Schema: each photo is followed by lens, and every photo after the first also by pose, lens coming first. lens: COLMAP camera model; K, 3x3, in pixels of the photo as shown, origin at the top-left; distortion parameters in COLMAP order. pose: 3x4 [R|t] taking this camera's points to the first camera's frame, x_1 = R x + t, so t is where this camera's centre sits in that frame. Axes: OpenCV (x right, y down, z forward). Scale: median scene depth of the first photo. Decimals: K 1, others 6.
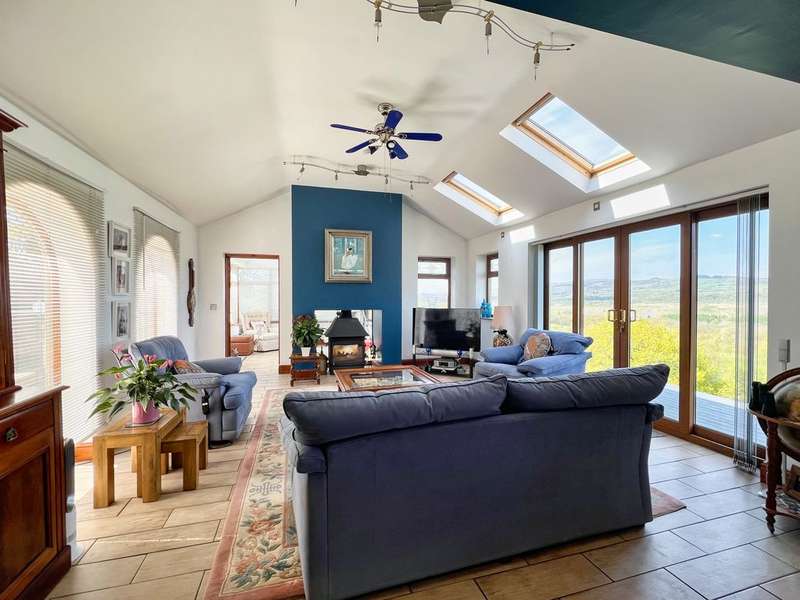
lens RADIAL K [[356.0, 0, 389.0], [0, 356.0, 303.2], [0, 0, 1]] dist [-0.003220, -0.000441]
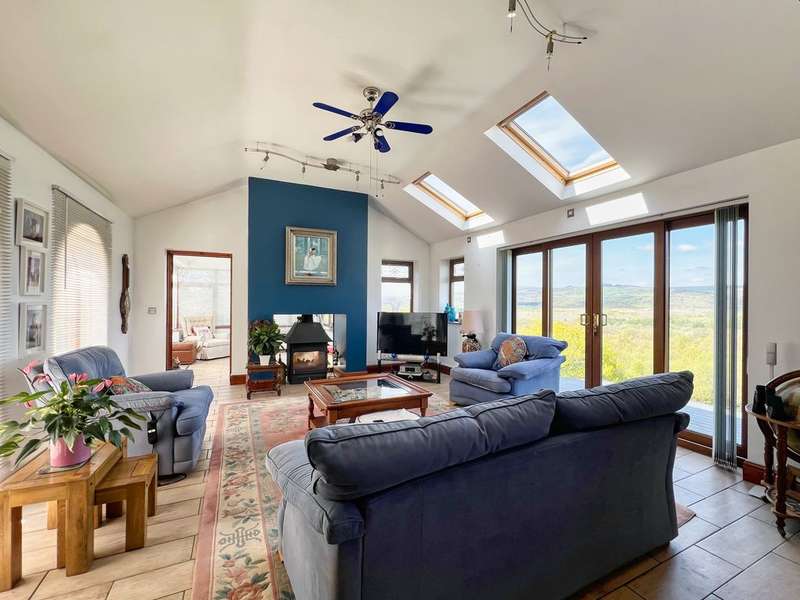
lens RADIAL K [[356.0, 0, 402.4], [0, 356.0, 302.6], [0, 0, 1]] dist [-0.003220, -0.000441]
pose [[0.986089, 0.005408, 0.166128, -0.068399], [-0.003273, 0.999908, -0.013127, 0.000808], [-0.166184, 0.012400, 0.986017, 0.079920]]
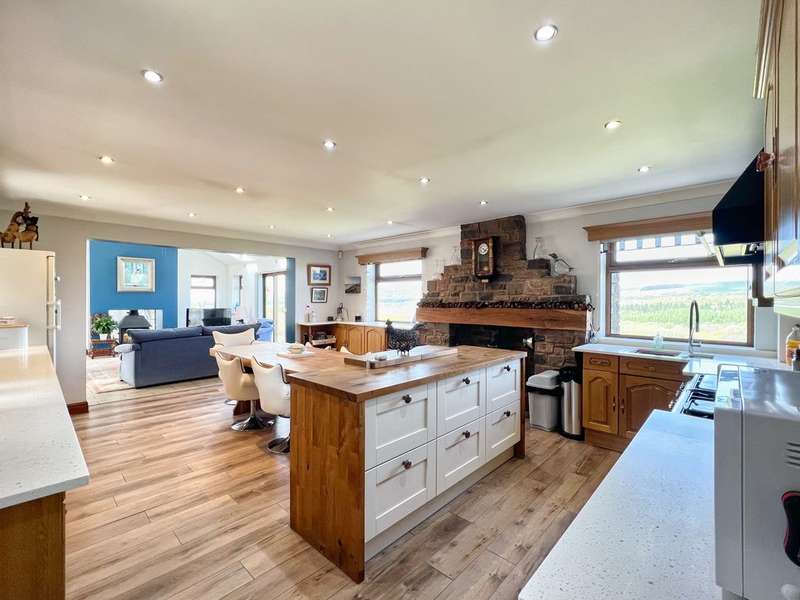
lens RADIAL K [[356.0, 0, 399.1], [0, 356.0, 299.7], [0, 0, 1]] dist [-0.003220, -0.000441]
pose [[0.853015, 0.002914, 0.521878, 0.110384], [0.005562, 0.999877, -0.014673, 0.009206], [-0.521857, 0.015419, 0.852894, -1.851381]]
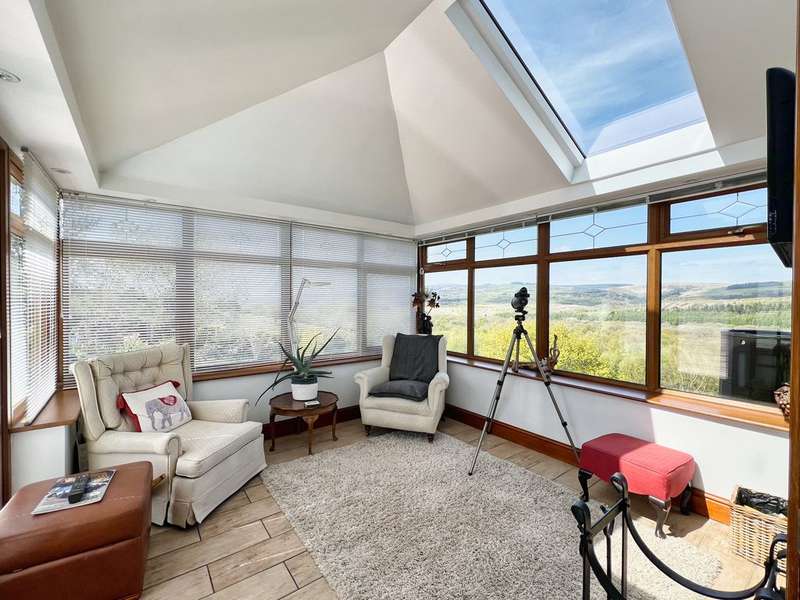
lens RADIAL K [[356.0, 0, 401.8], [0, 356.0, 300.1], [0, 0, 1]] dist [-0.003220, -0.000441]
pose [[0.931793, 0.003434, 0.362973, -1.609997], [0.000458, 0.999943, -0.010635, -0.064620], [-0.362989, 0.010076, 0.931739, 3.759644]]
